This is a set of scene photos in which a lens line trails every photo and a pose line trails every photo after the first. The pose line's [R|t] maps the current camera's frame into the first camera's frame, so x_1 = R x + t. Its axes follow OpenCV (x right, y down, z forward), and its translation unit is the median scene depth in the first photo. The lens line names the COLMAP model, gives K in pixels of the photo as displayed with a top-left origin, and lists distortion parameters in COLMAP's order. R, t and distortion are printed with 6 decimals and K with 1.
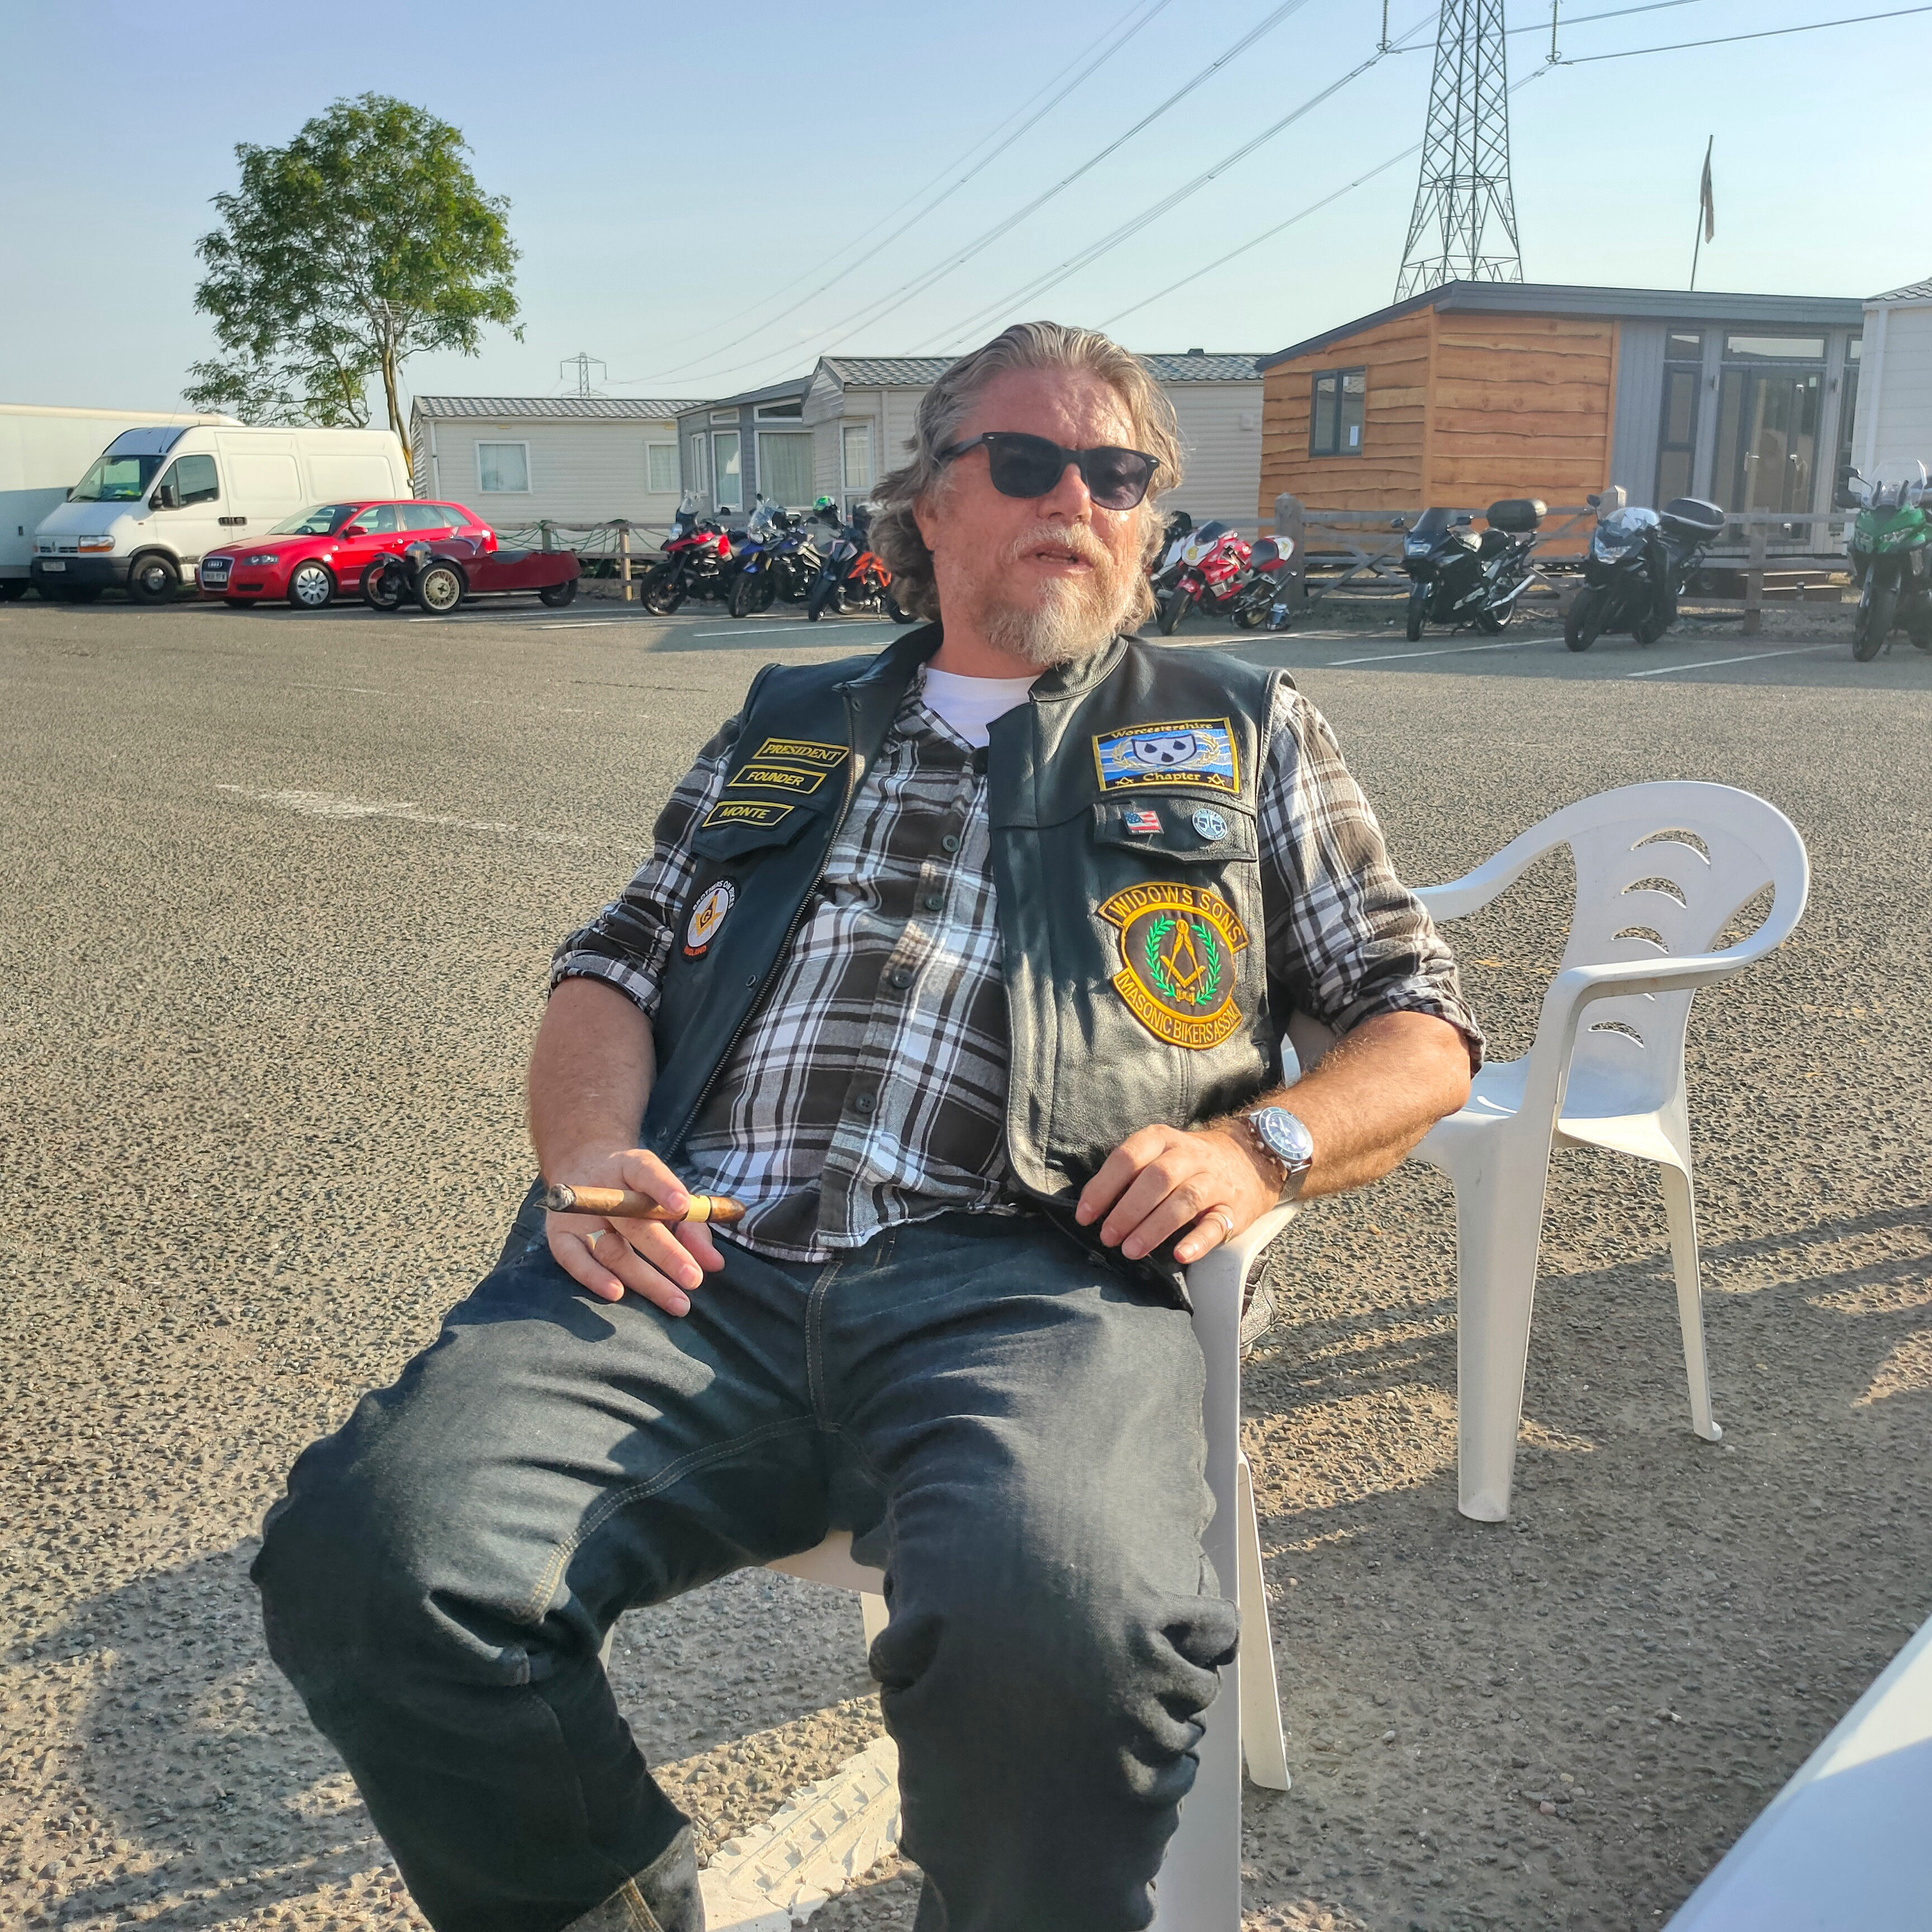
lens RADIAL K [[2021.1, 0, 966.0], [0, 2021.1, 966.0], [0, 0, 1]] dist [0.071609, -0.070267]
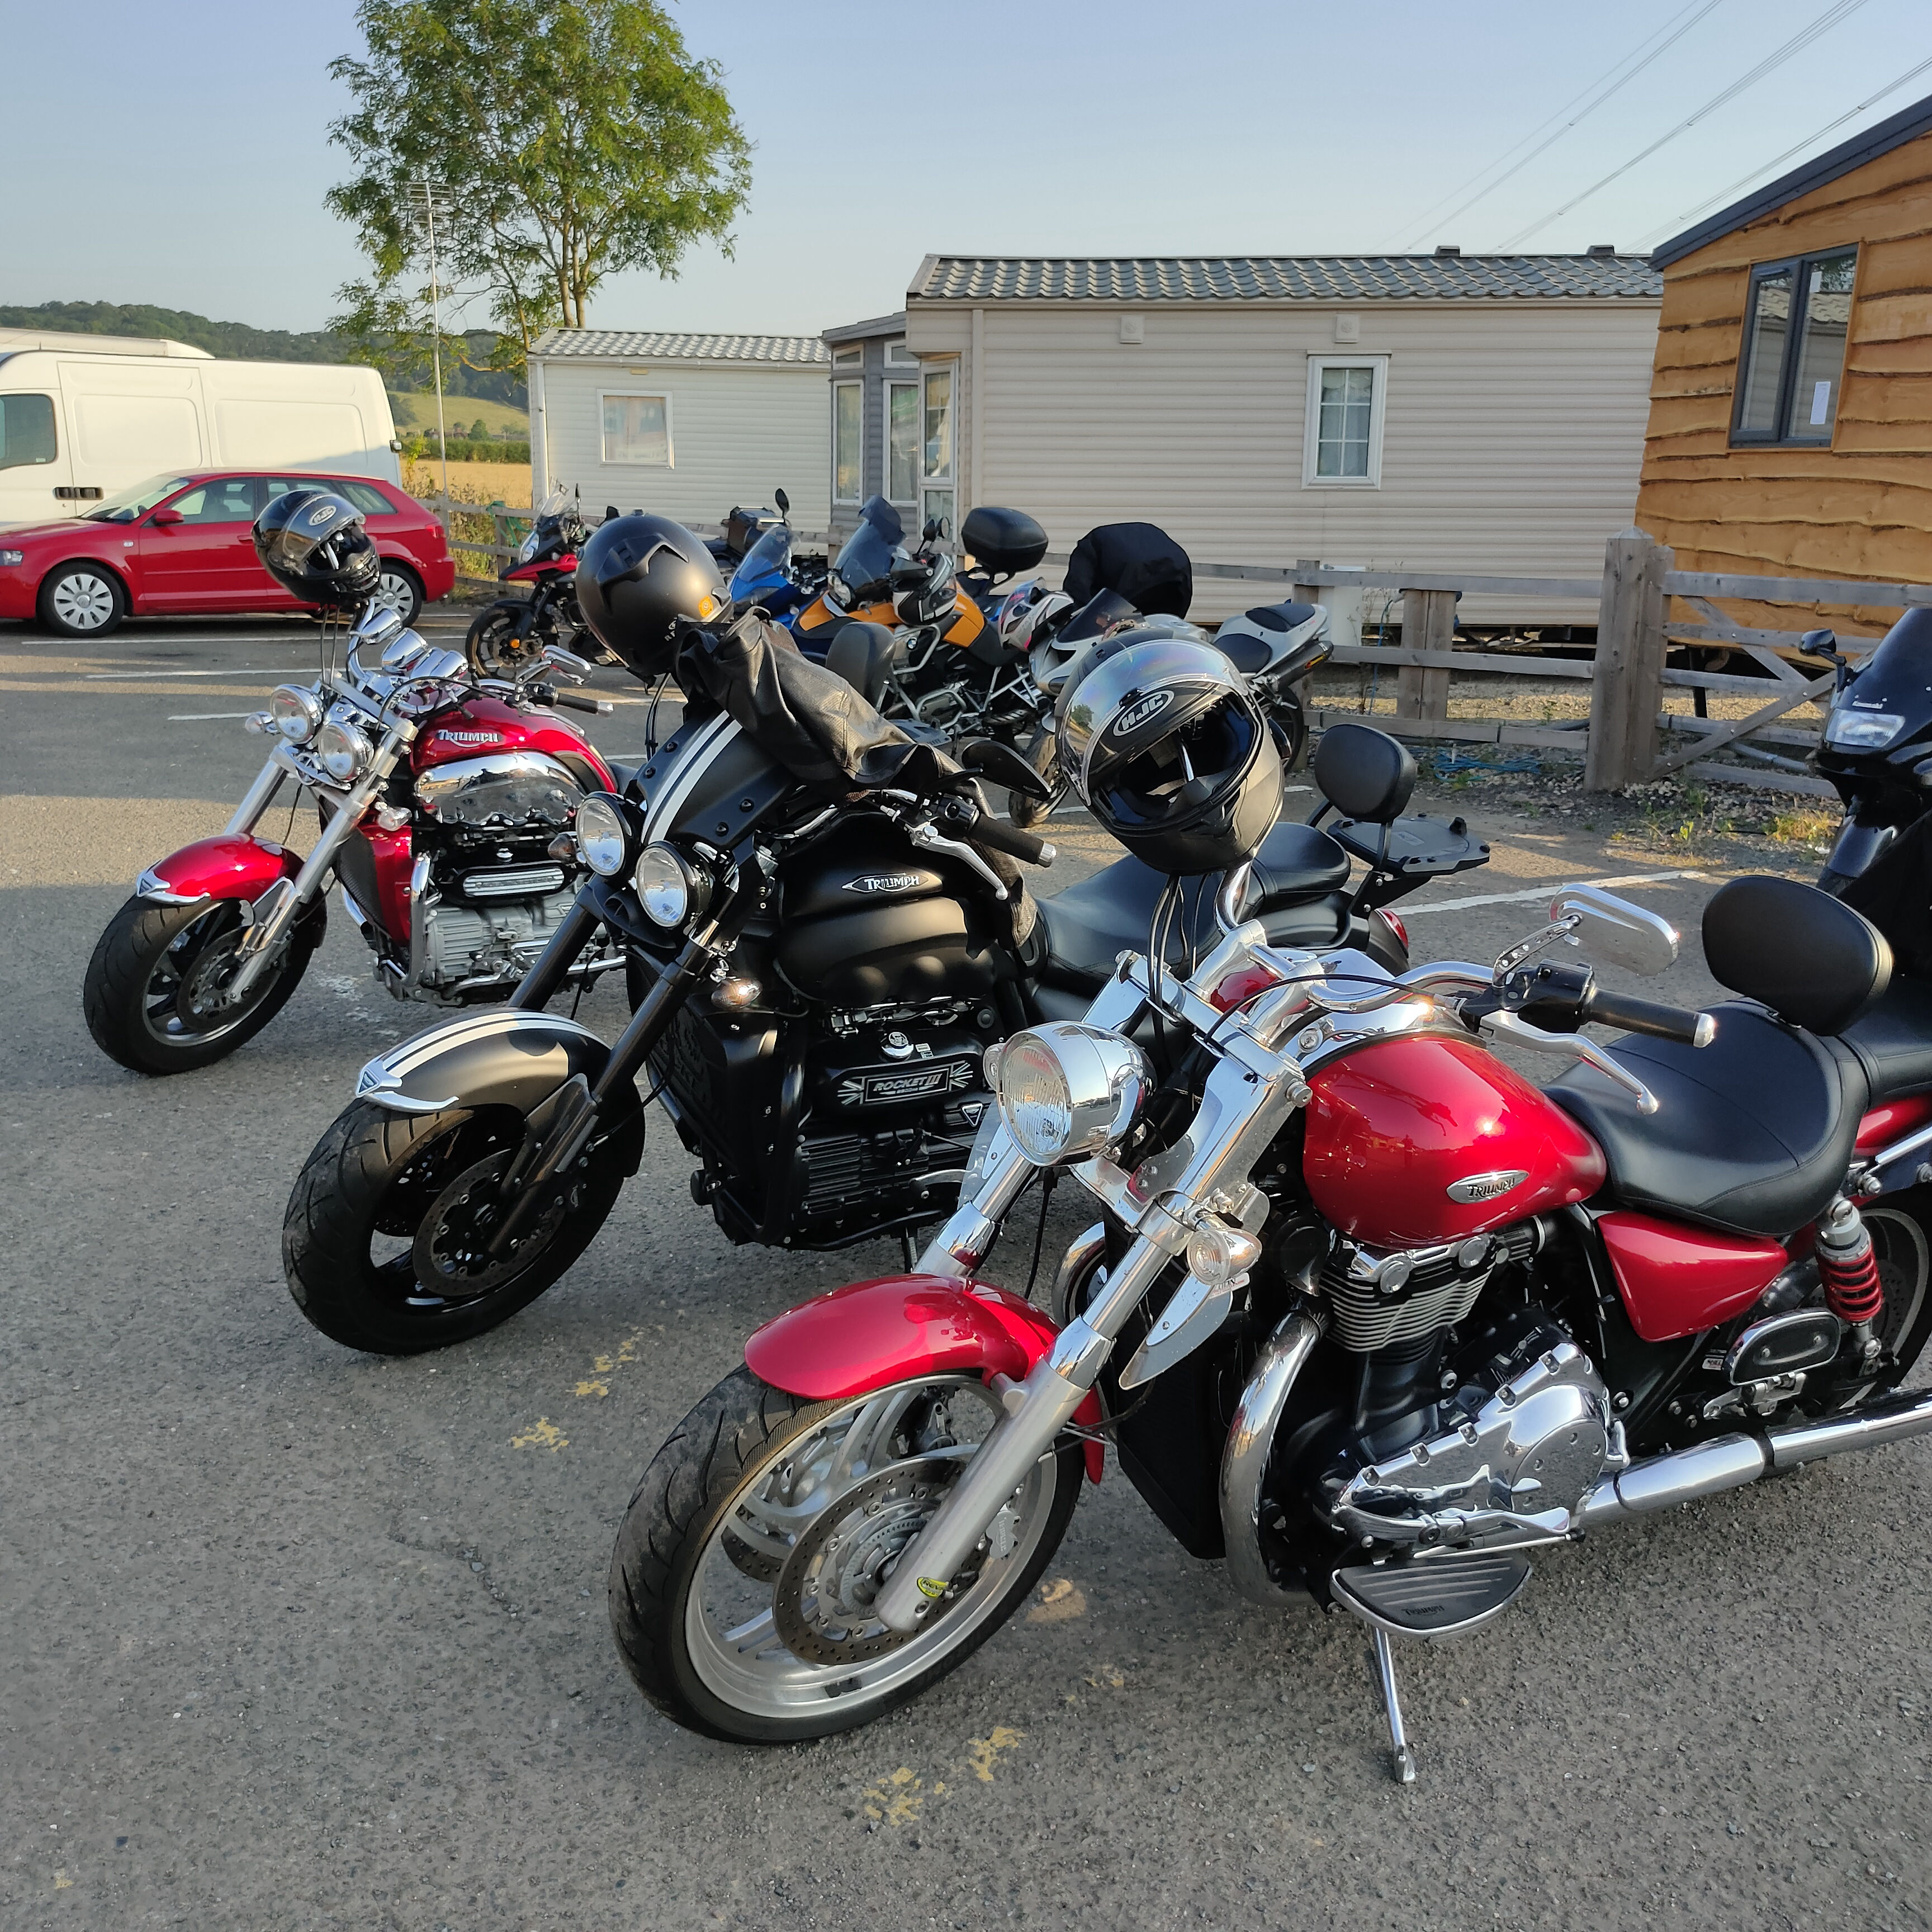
lens RADIAL K [[1974.2, 0, 966.0], [0, 1974.2, 966.0], [0, 0, 1]] dist [0.137989, -0.227077]
pose [[0.958602, 0.100049, -0.266593, 0.163234], [-0.094999, 0.994969, 0.031806, -0.153616], [0.268434, -0.005163, 0.963284, 0.600125]]
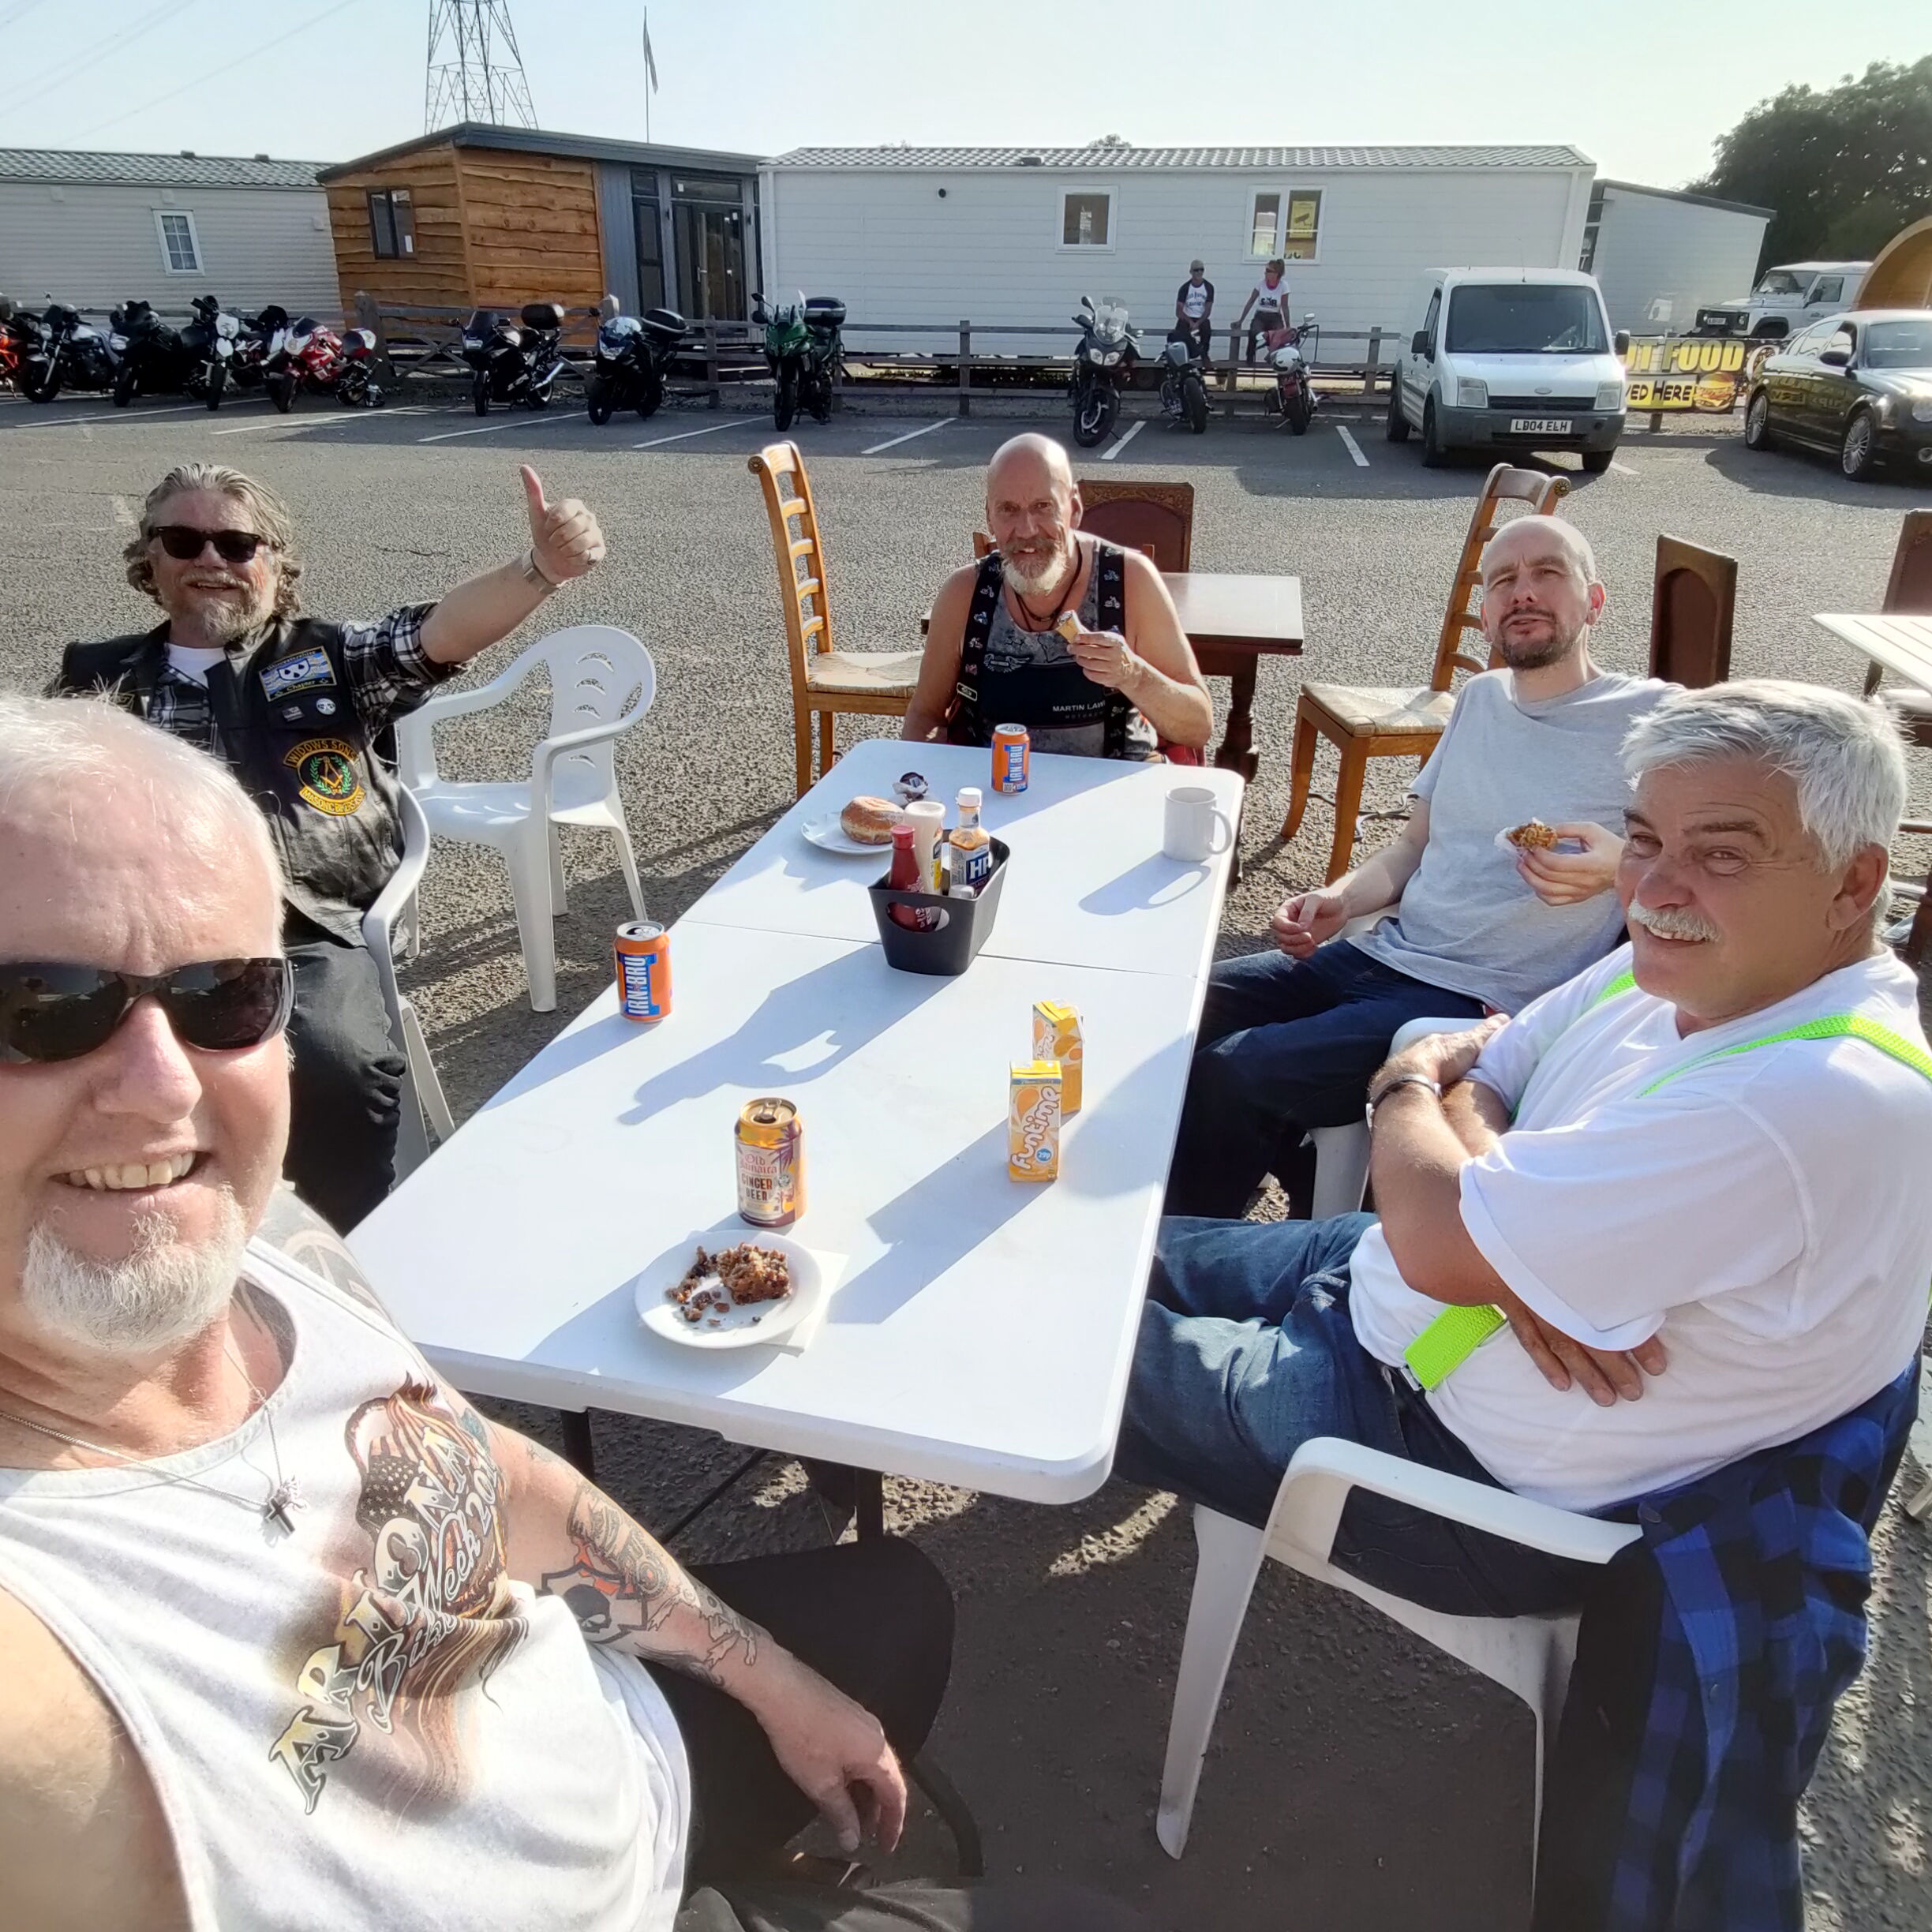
lens RADIAL K [[1462.4, 0, 966.0], [0, 1462.4, 966.0], [0, 0, 1]] dist [0.001046, 0.000303]
pose [[0.874067, -0.189902, 0.447150, -0.003277], [0.087169, 0.966801, 0.240201, -0.010885], [-0.477920, -0.170974, 0.861603, -0.056505]]
